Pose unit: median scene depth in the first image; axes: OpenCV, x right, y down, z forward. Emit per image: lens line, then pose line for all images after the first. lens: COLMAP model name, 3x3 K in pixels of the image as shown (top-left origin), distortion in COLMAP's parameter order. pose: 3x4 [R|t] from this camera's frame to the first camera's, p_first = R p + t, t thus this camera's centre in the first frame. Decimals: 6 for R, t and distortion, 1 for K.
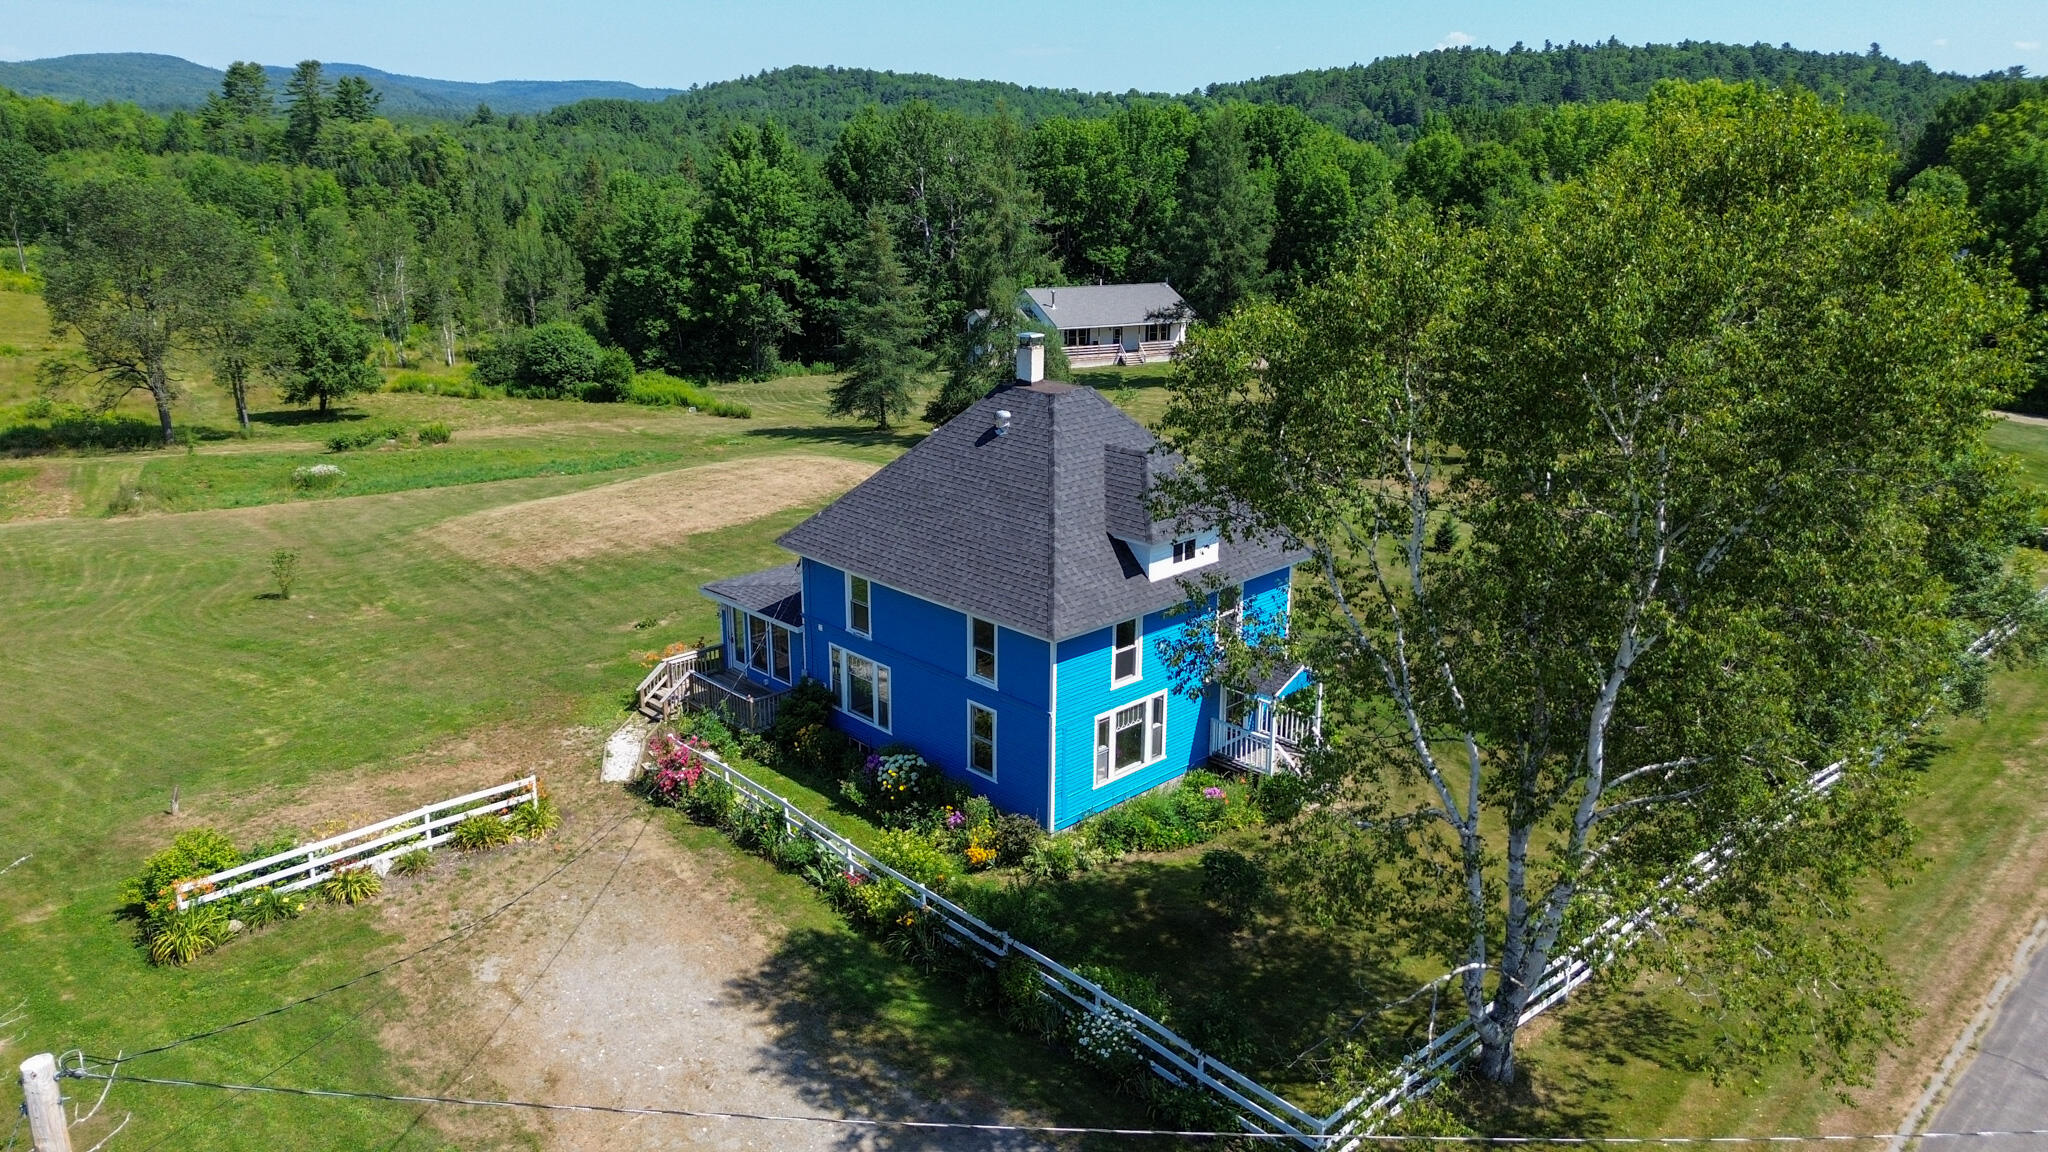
lens RADIAL K [[1452.4, 0, 1035.9], [0, 1452.4, 569.7], [0, 0, 1]] dist [0.055848, -0.058460]
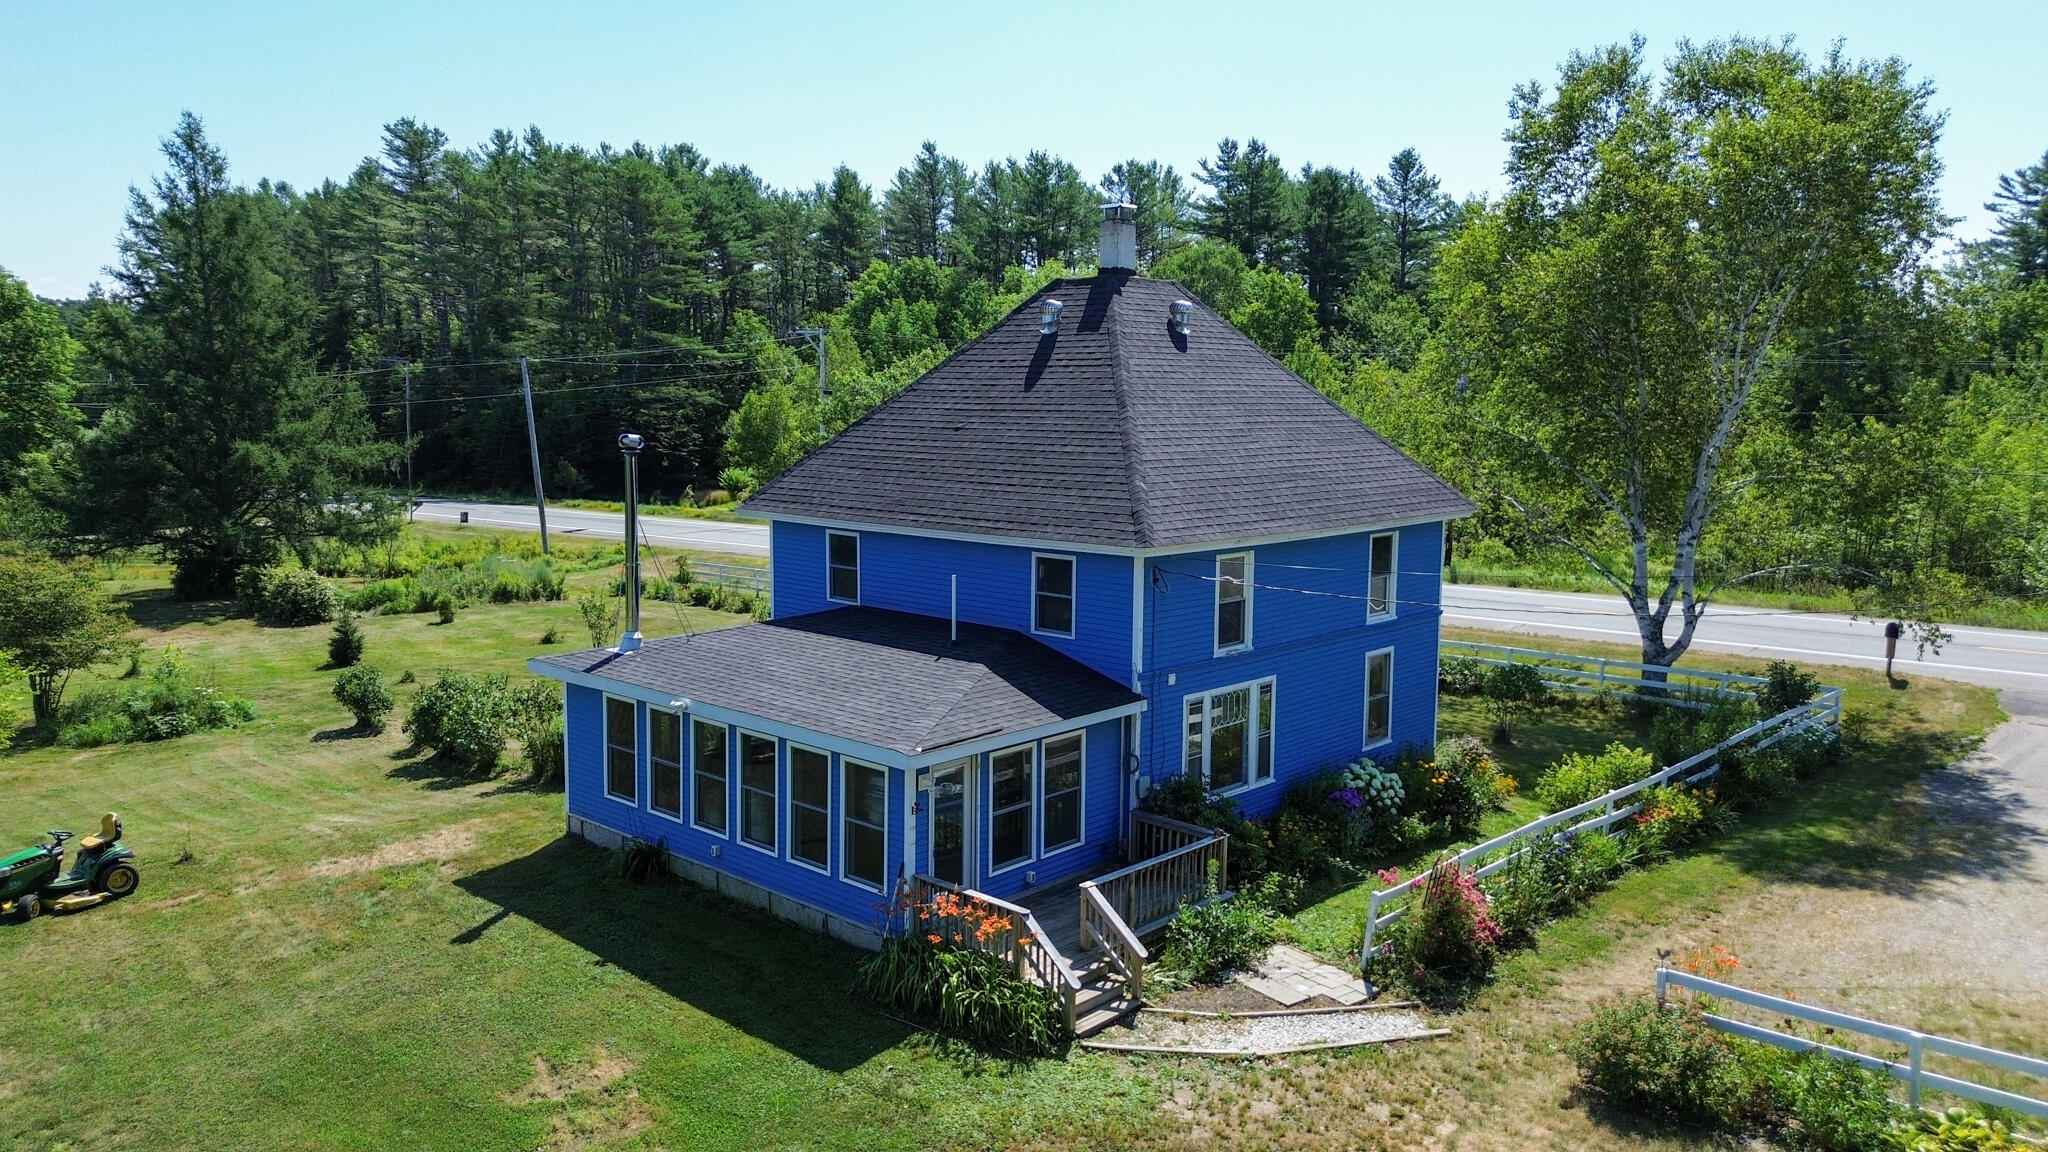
lens RADIAL K [[1452.4, 0, 1035.9], [0, 1452.4, 569.7], [0, 0, 1]] dist [0.055848, -0.058460]
pose [[-0.029560, -0.134851, 0.990425, -0.283390], [0.284536, 0.948729, 0.137666, -0.038342], [-0.958209, 0.285881, 0.010326, 0.410516]]
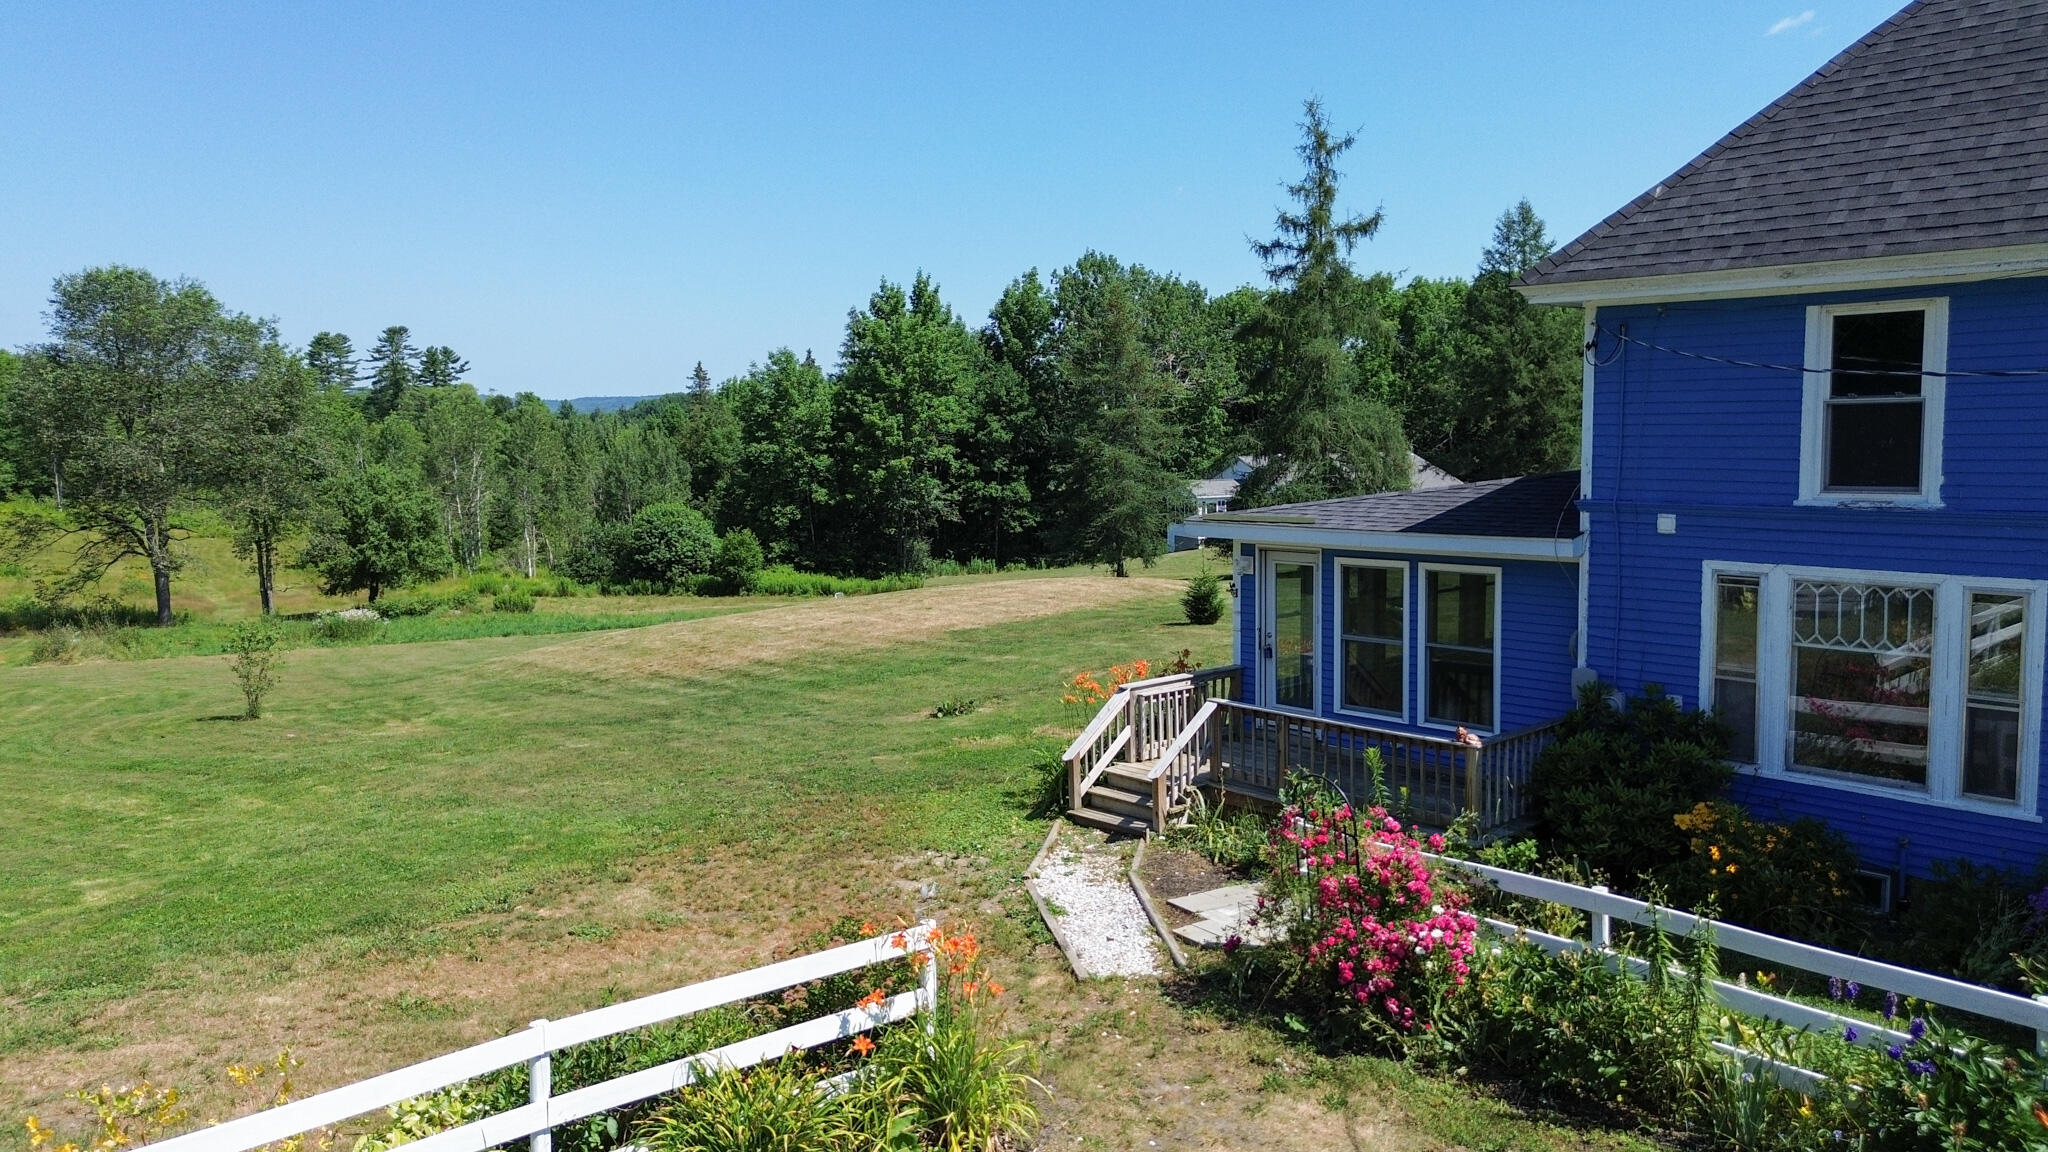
lens RADIAL K [[1528.6, 0, 1032.4], [0, 1528.6, 568.0], [0, 0, 1]] dist [0.101754, -0.116721]
pose [[0.998300, -0.021090, -0.054331, -0.109903], [0.009949, 0.980214, -0.197690, 0.047623], [0.057425, 0.196814, 0.978758, 0.254836]]
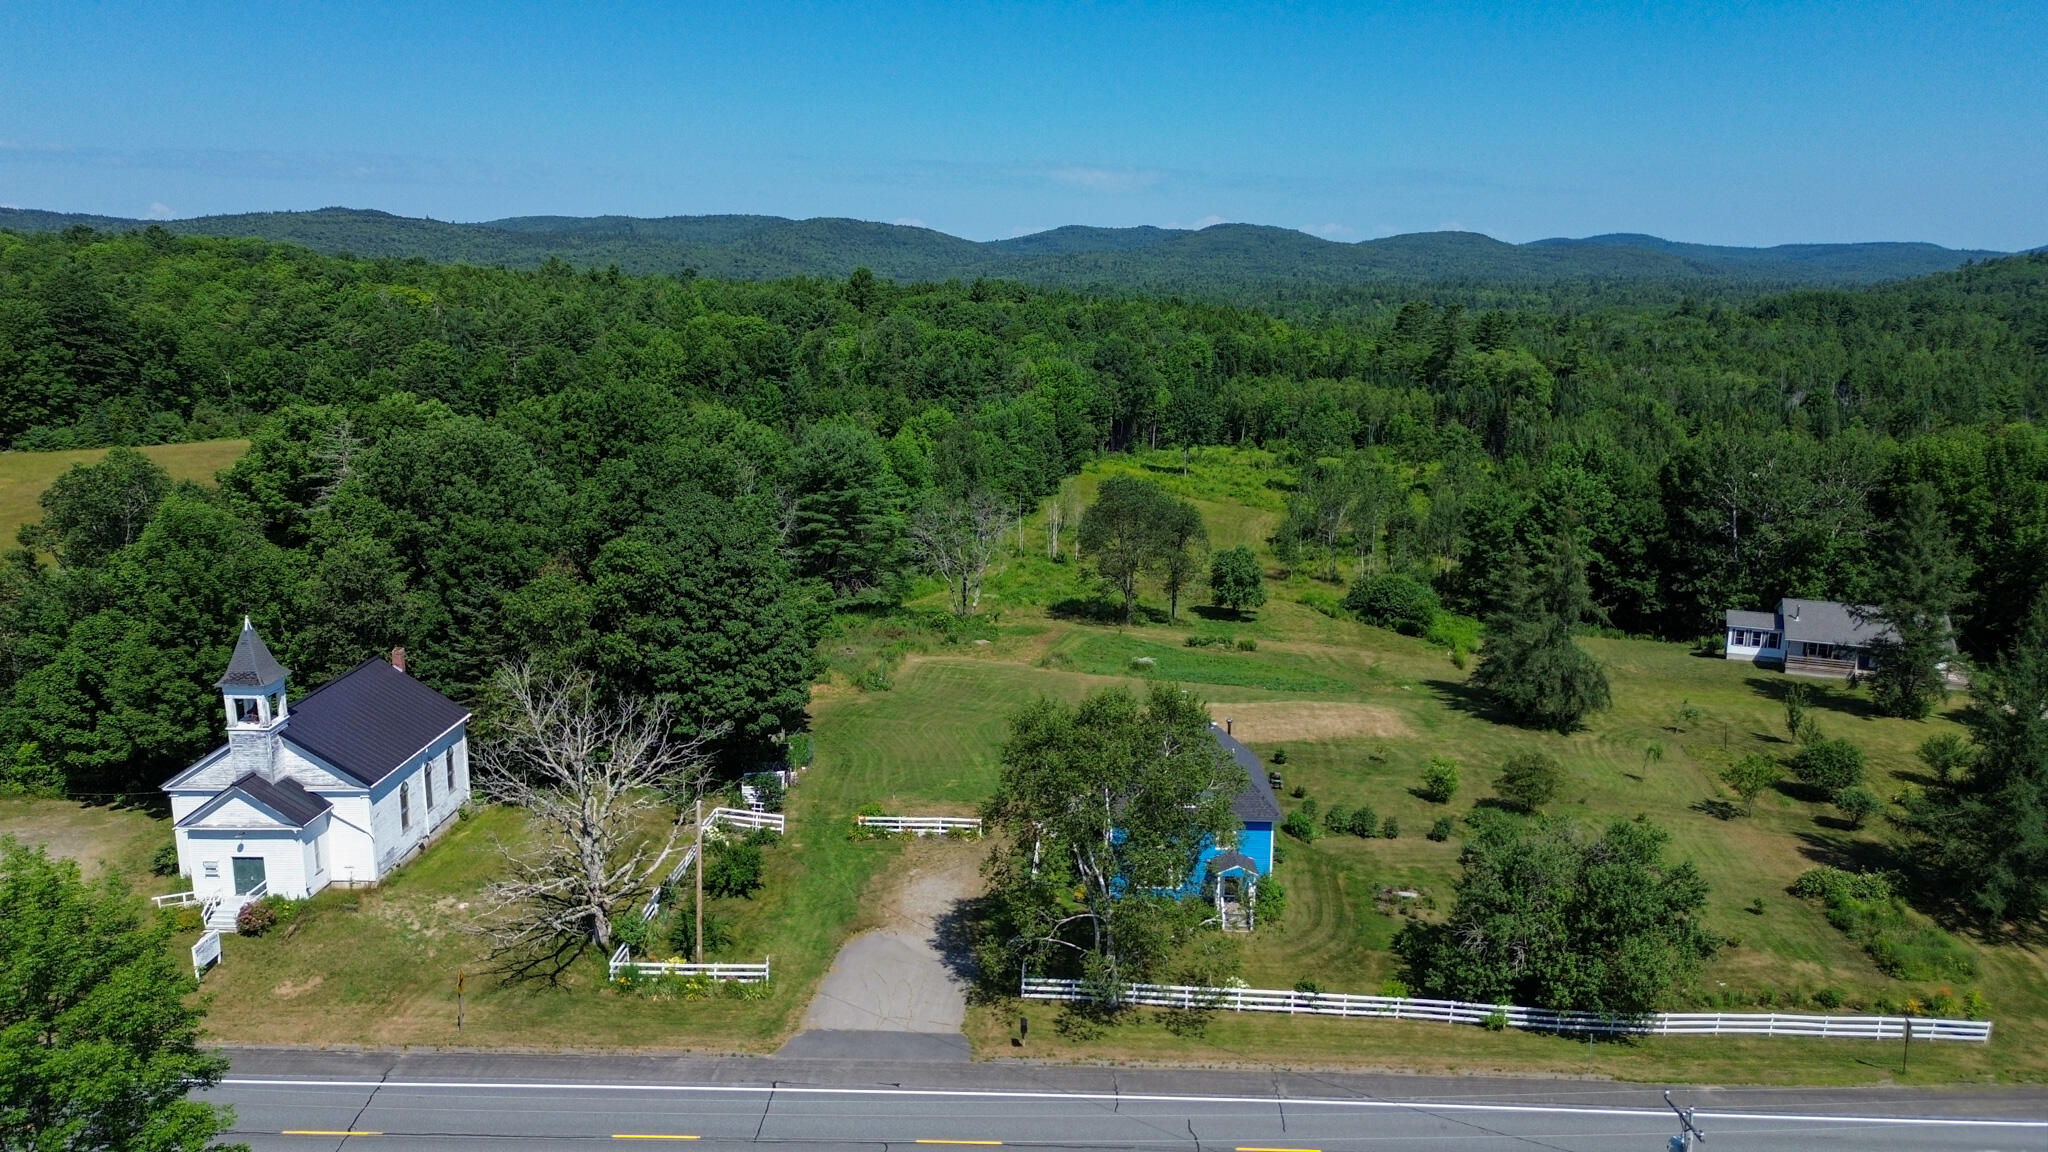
lens RADIAL K [[1452.4, 0, 1035.9], [0, 1452.4, 569.7], [0, 0, 1]] dist [0.055848, -0.058460]
pose [[0.696451, 0.143108, -0.703190, 0.569330], [-0.214115, 0.976718, -0.013289, -0.107836], [0.684917, 0.159818, 0.710878, -0.327138]]
